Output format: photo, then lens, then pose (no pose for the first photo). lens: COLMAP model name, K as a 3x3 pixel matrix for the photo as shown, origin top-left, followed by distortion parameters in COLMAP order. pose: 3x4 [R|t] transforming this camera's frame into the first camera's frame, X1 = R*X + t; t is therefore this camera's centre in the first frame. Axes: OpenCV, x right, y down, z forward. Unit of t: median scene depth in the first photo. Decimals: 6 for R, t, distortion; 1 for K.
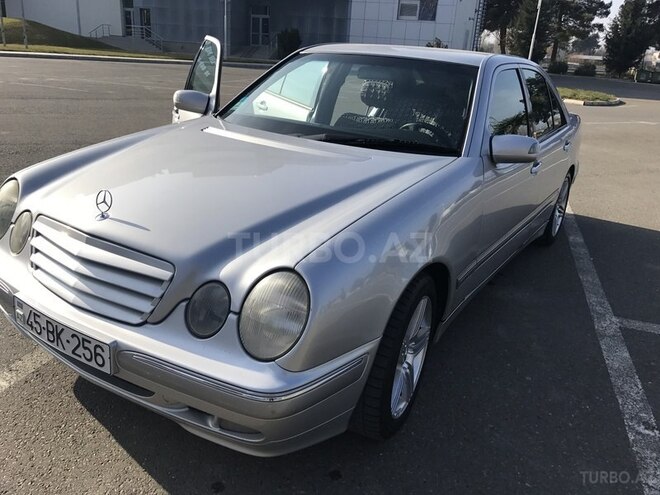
lens RADIAL K [[548.3, 0, 330.0], [0, 548.3, 247.5], [0, 0, 1]] dist [0.009979, -0.010487]
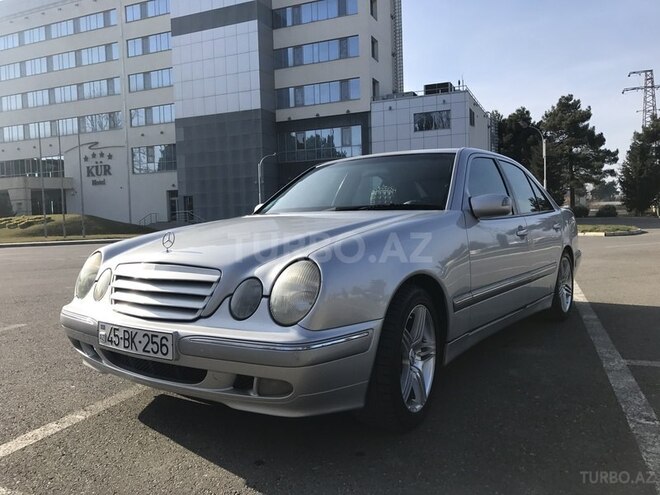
lens RADIAL K [[548.3, 0, 330.0], [0, 548.3, 247.5], [0, 0, 1]] dist [0.009979, -0.010487]
pose [[0.993882, -0.095339, -0.055752, 0.042000], [0.074758, 0.952313, -0.295821, 0.267148], [0.081297, 0.289844, 0.953615, -0.183189]]
